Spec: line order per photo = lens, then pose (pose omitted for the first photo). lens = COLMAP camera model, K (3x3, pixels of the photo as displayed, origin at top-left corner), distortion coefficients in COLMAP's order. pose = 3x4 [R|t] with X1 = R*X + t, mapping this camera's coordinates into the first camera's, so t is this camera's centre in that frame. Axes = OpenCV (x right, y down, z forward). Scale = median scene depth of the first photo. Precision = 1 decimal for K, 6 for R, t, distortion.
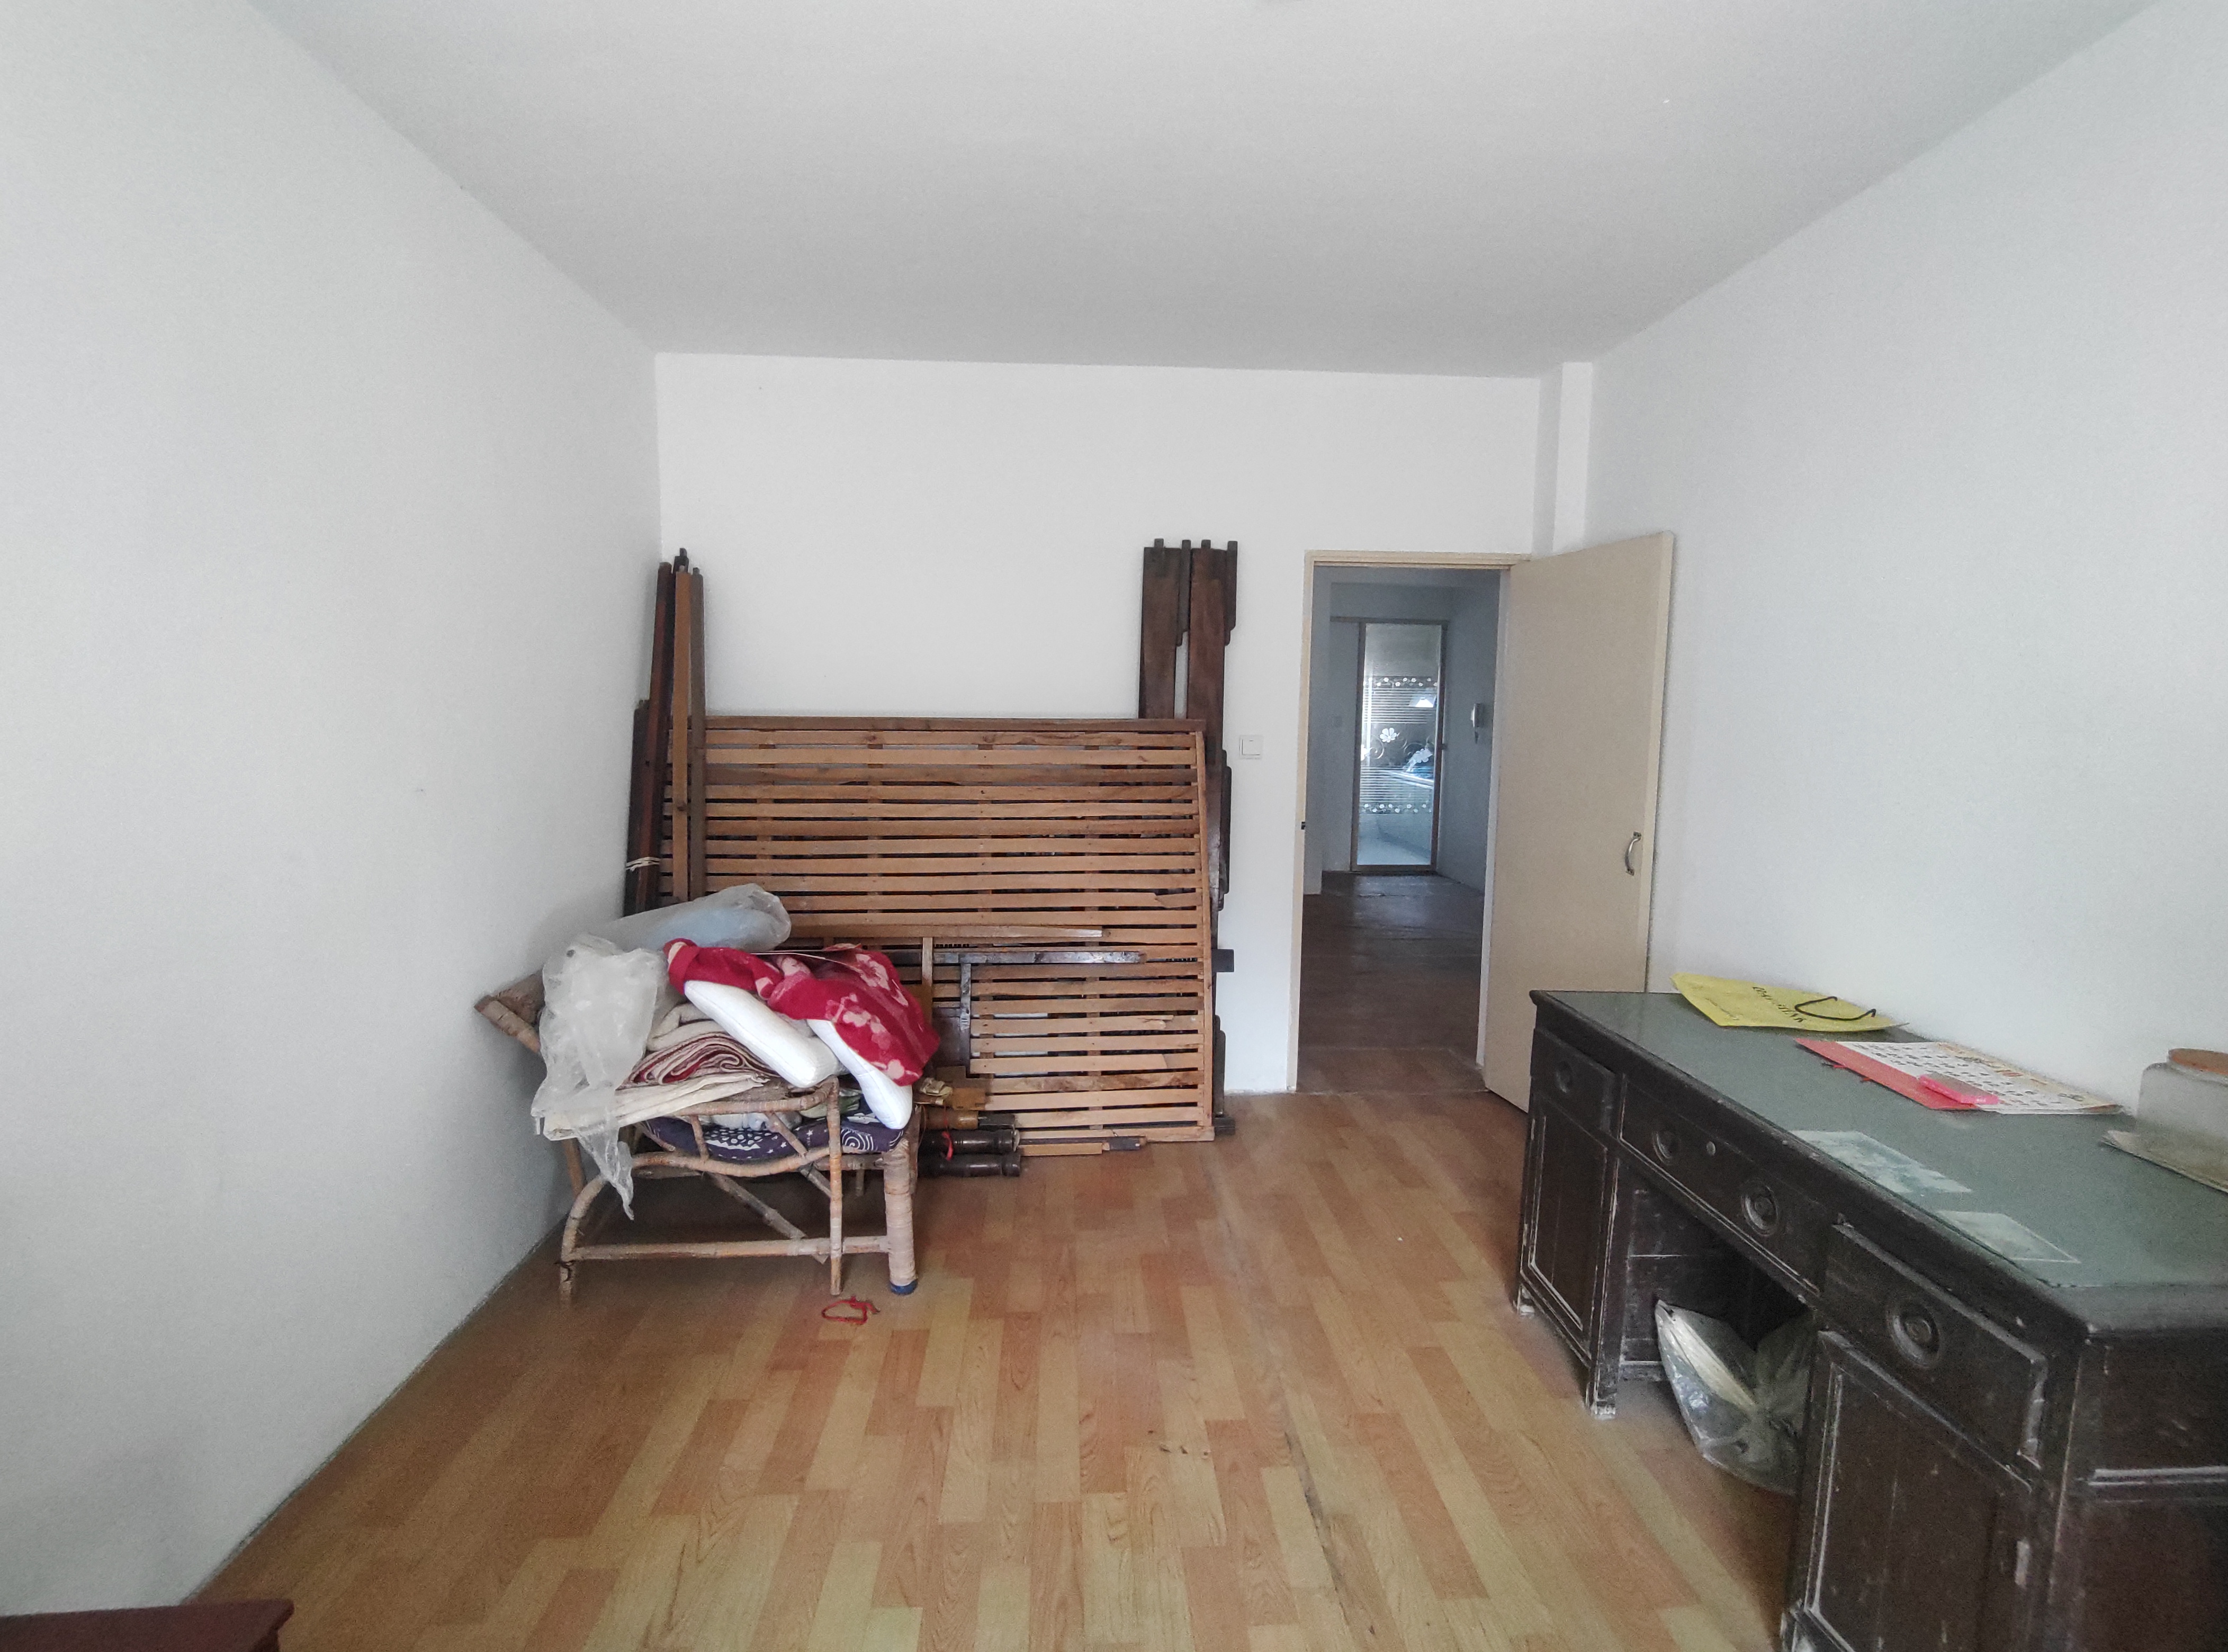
lens RADIAL K [[1014.3, 0, 1108.9], [0, 1014.3, 825.0], [0, 0, 1]] dist [-0.007299, -0.000800]
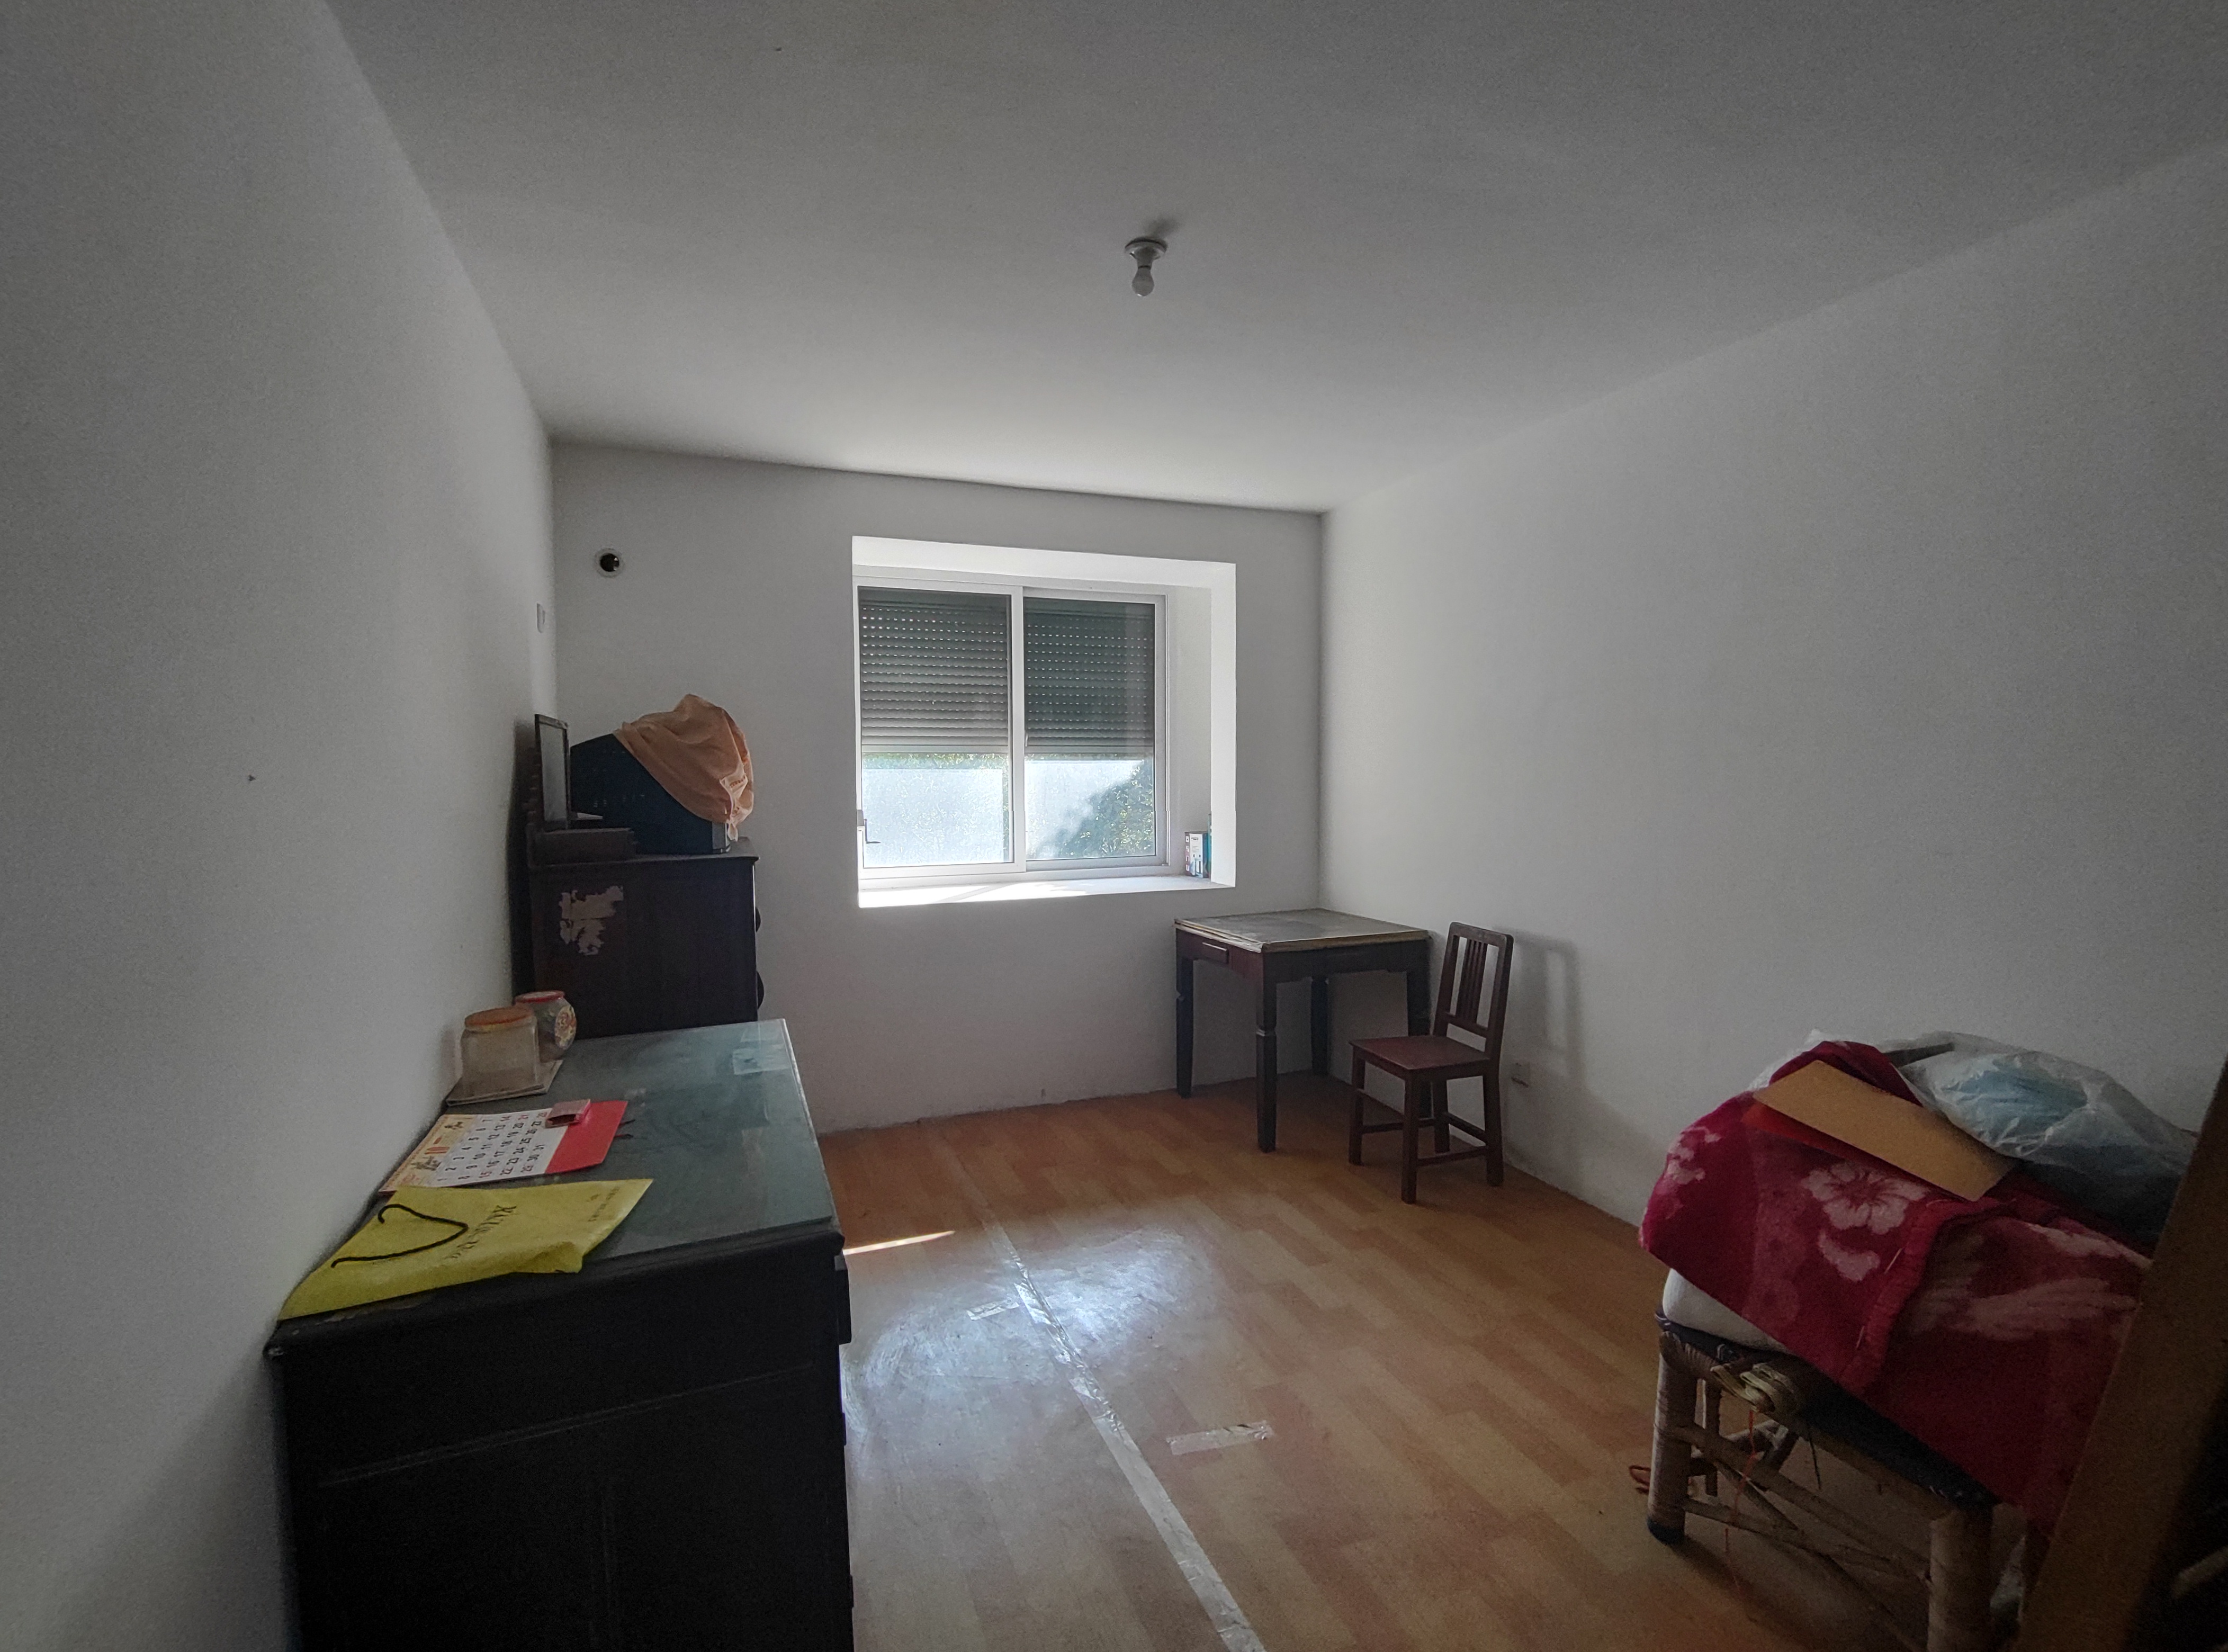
lens RADIAL K [[1014.3, 0, 1109.7], [0, 1014.3, 828.4], [0, 0, 1]] dist [-0.007299, -0.000800]
pose [[-0.949589, 0.015459, -0.313115, 0.435517], [-0.040255, 0.984502, 0.170689, -0.182358], [0.310901, 0.174688, -0.934251, 1.527422]]
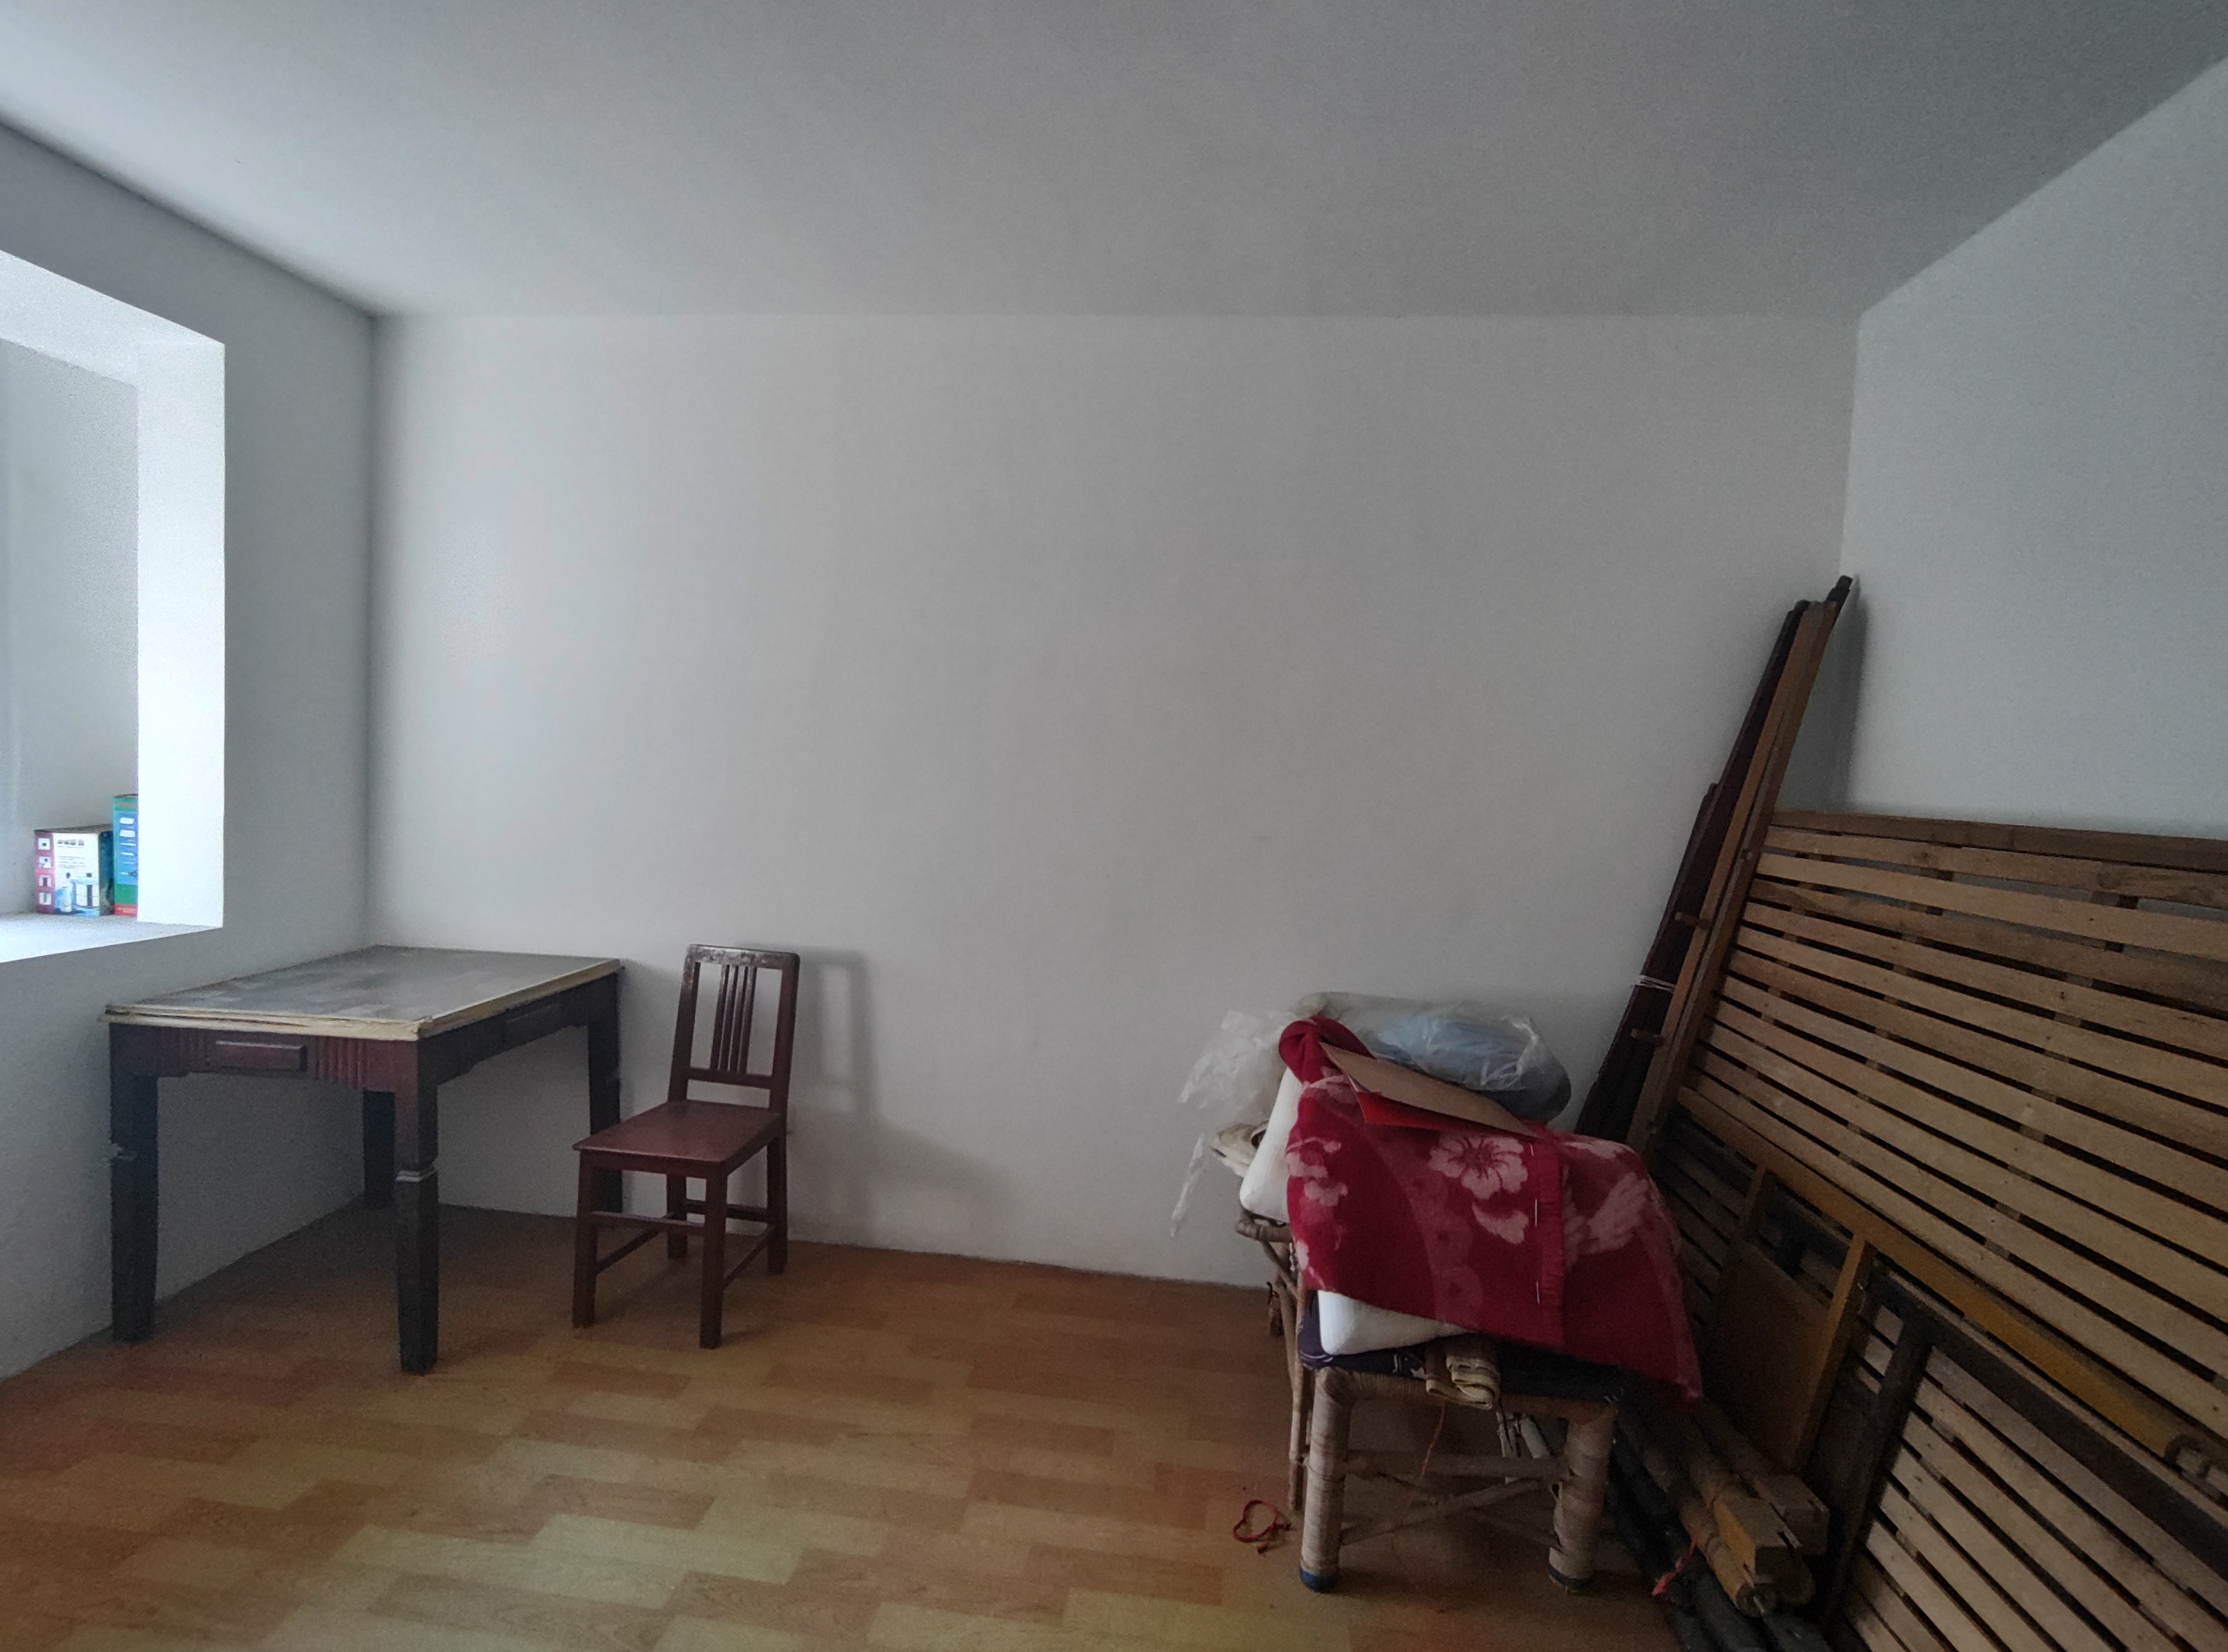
lens RADIAL K [[1014.3, 0, 1109.9], [0, 1014.3, 823.7], [0, 0, 1]] dist [-0.007299, -0.000800]
pose [[-0.155252, 0.041769, -0.986991, 0.512730], [-0.165355, 0.983911, 0.067649, -0.092626], [0.973938, 0.173706, -0.145848, 0.890045]]
